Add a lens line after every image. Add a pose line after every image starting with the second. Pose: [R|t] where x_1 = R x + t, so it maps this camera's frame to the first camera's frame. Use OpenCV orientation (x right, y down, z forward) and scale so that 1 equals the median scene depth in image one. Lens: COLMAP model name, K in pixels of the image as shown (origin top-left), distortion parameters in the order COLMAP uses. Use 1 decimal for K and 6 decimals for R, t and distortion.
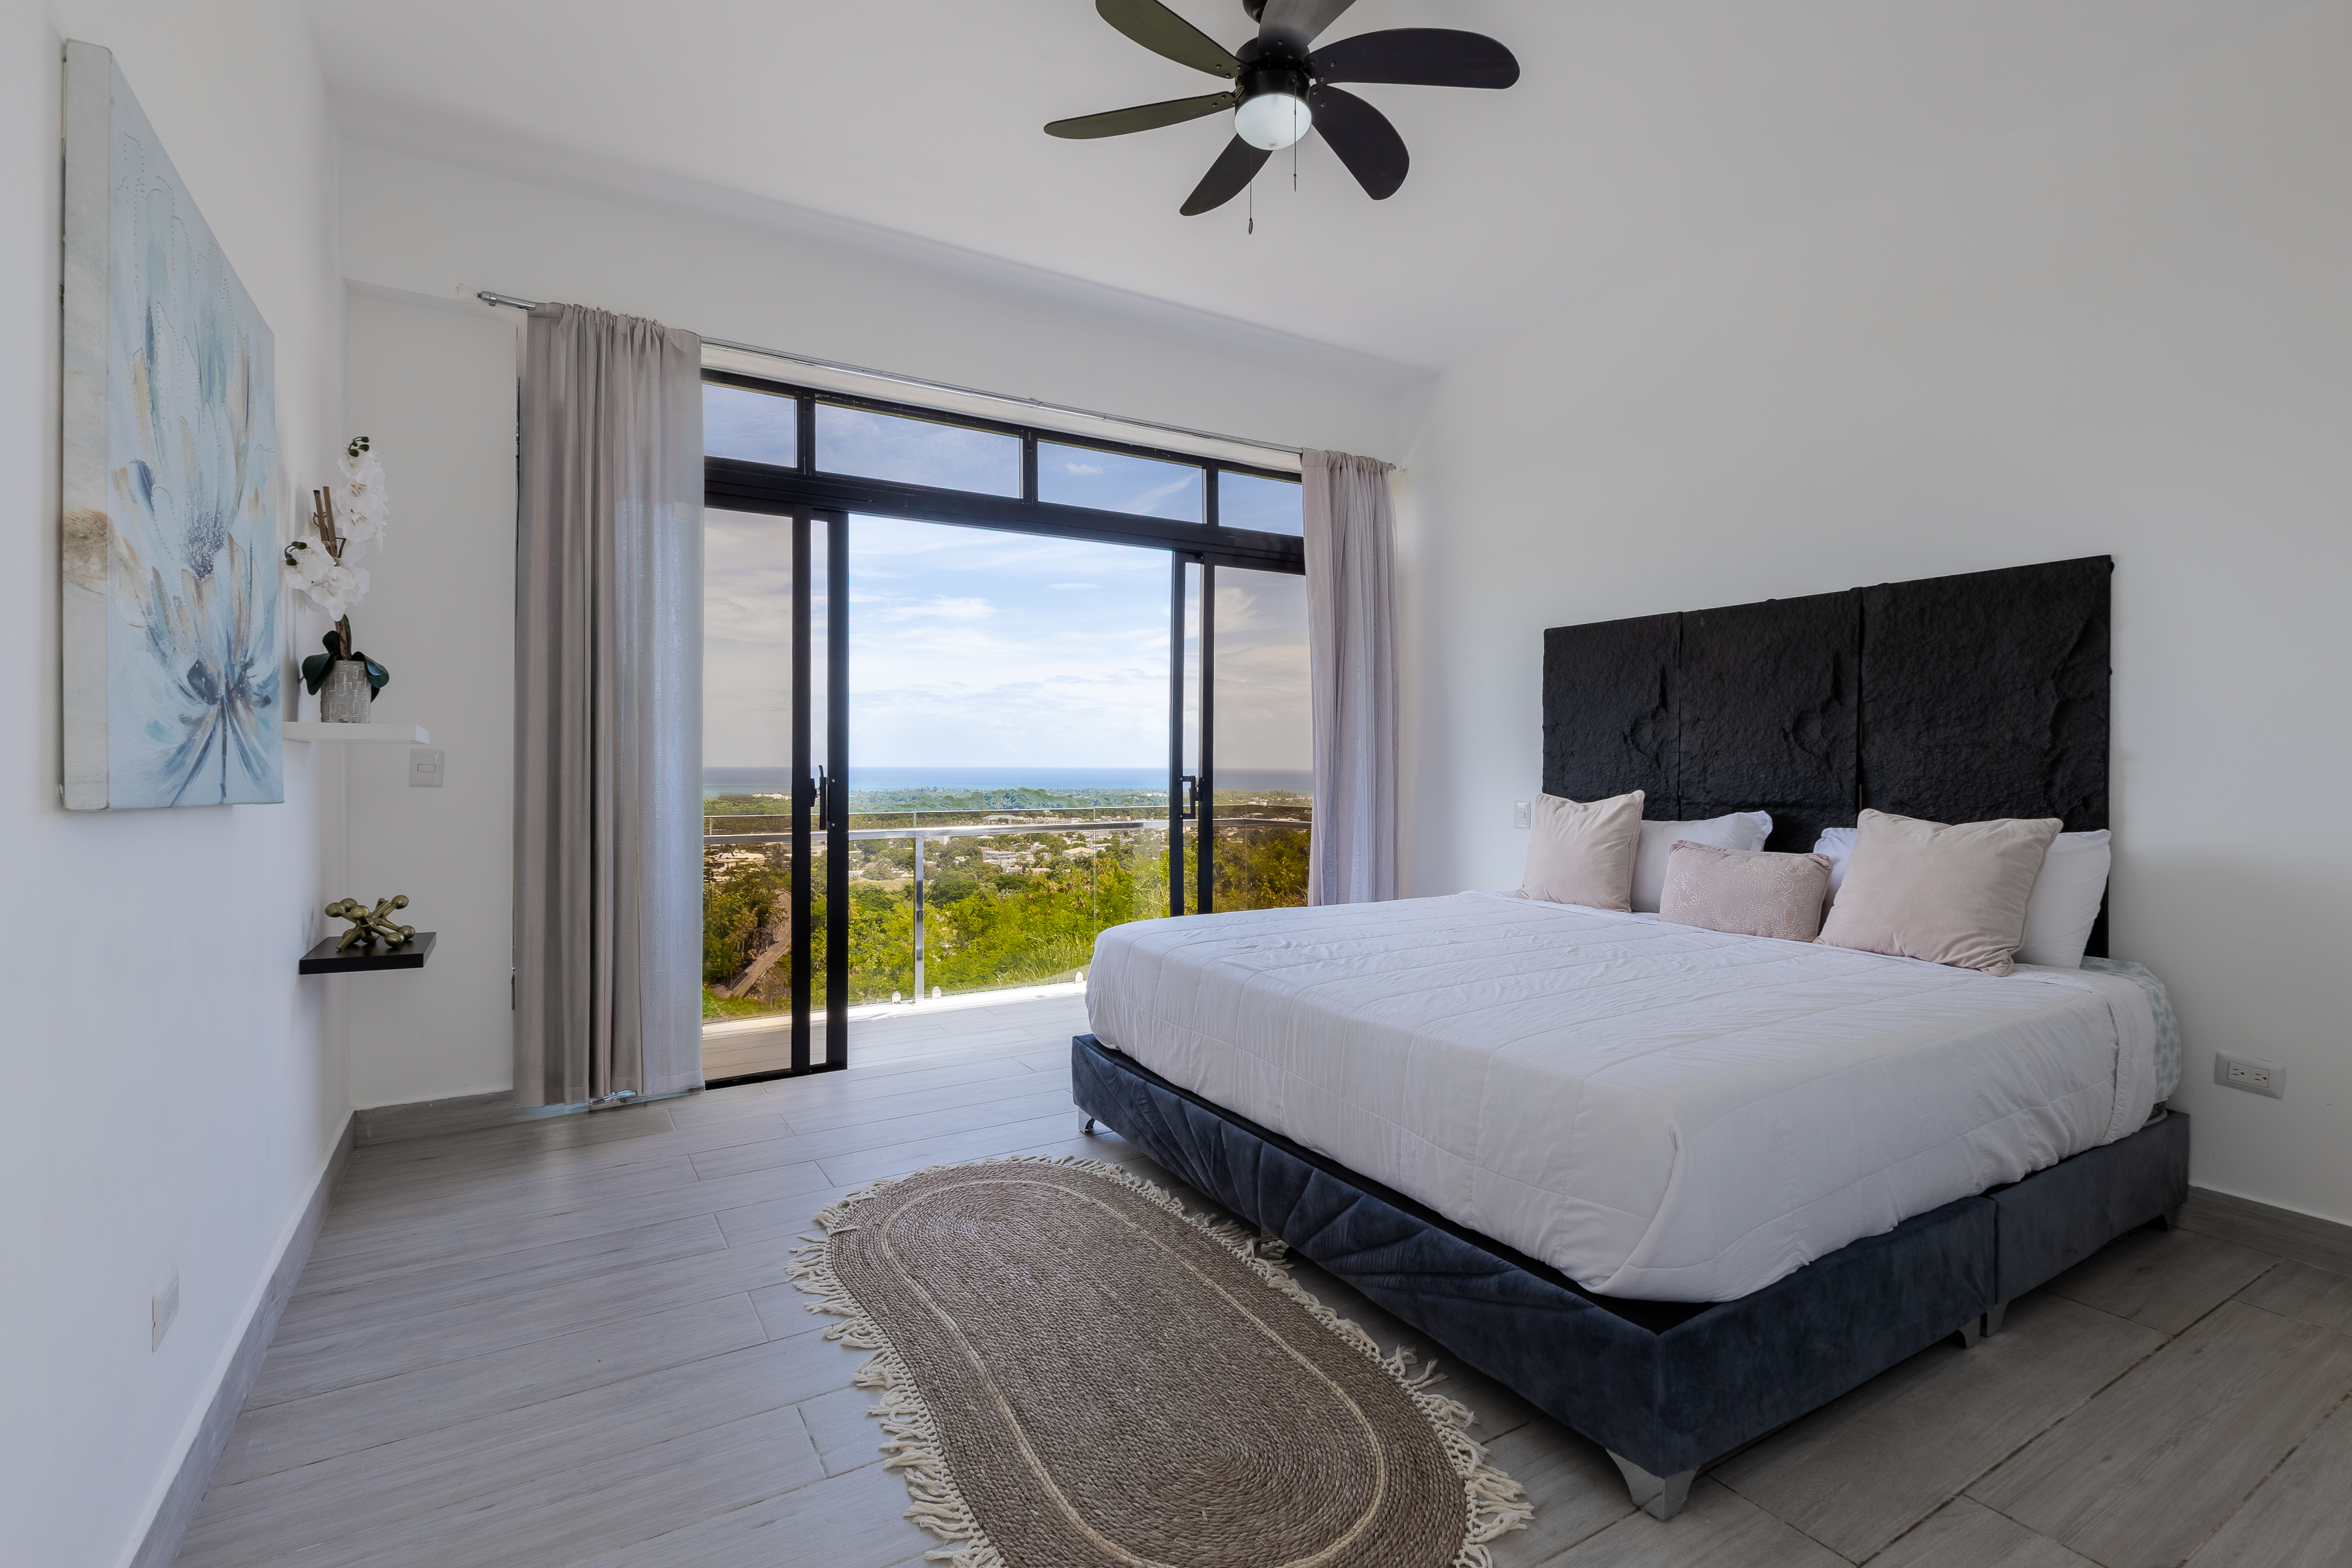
lens RADIAL K [[1080.1, 0, 1175.7], [0, 1080.1, 769.4], [0, 0, 1]] dist [-0.001725, -0.000139]
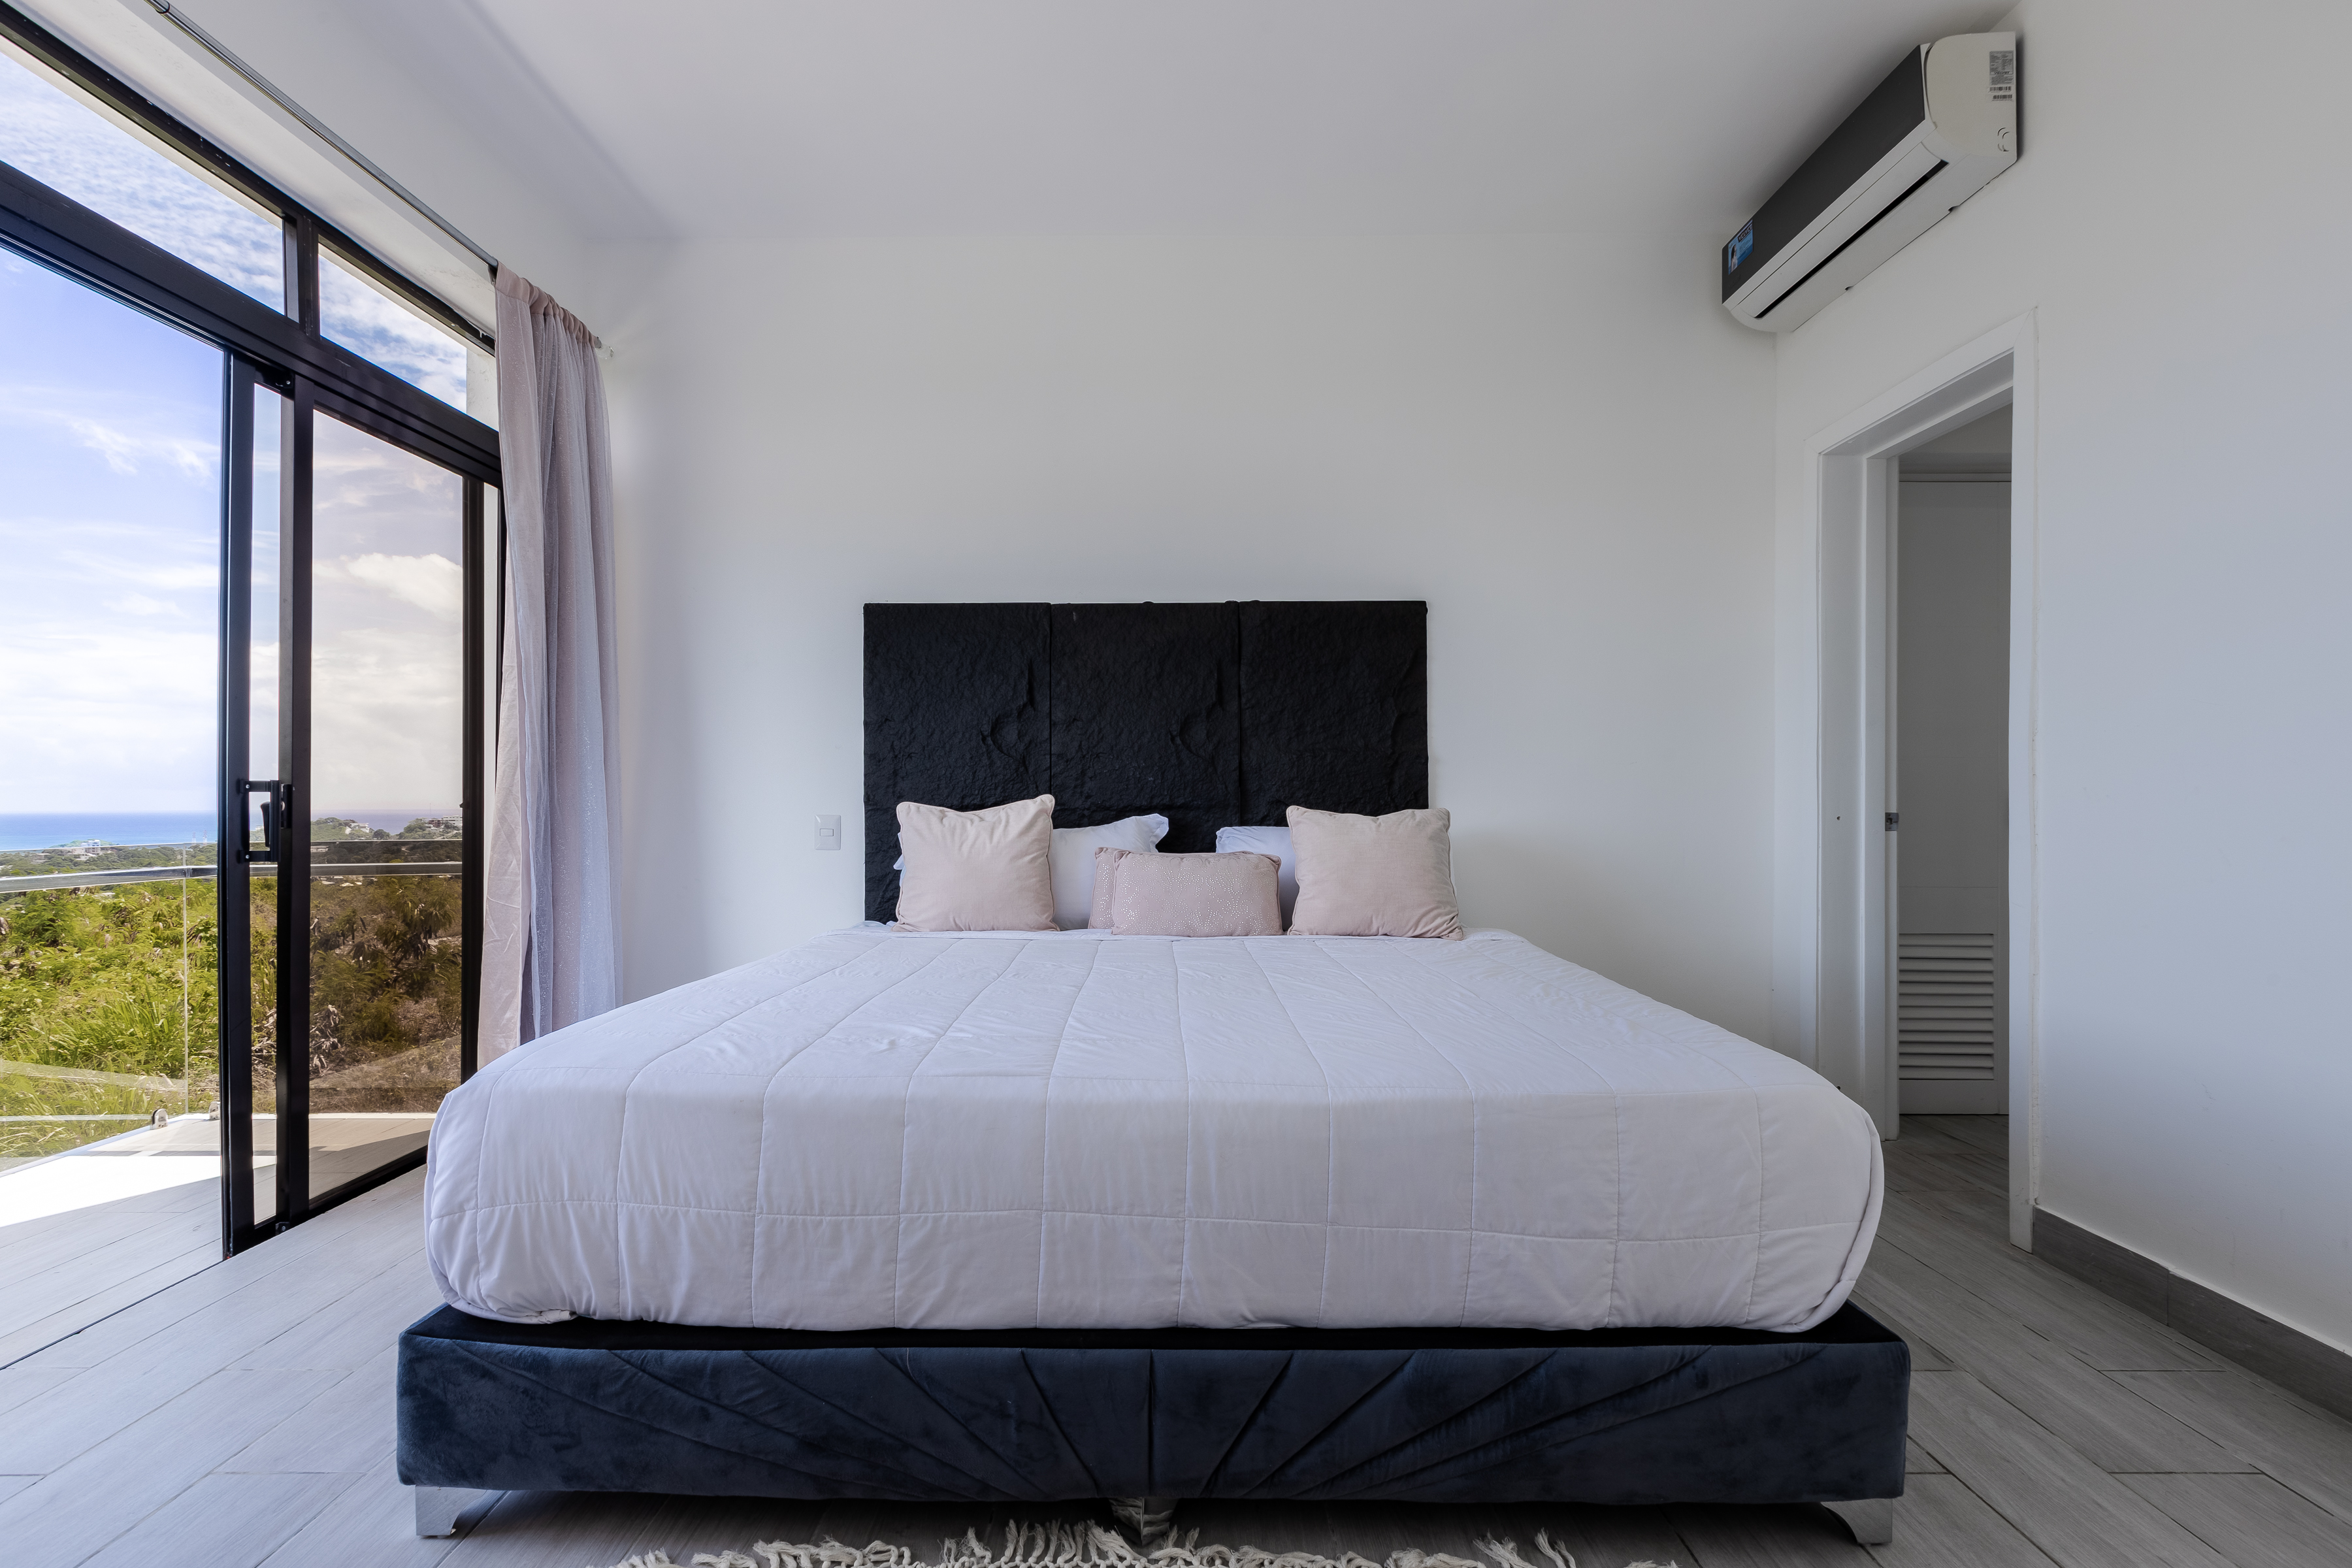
lens RADIAL K [[1080.1, 0, 1170.5], [0, 1080.1, 806.7], [0, 0, 1]] dist [-0.001725, -0.000139]
pose [[0.526014, -0.008433, 0.850434, -0.293755], [0.007222, 0.999959, 0.005449, 0.026708], [-0.850445, 0.003276, 0.526053, 0.469128]]
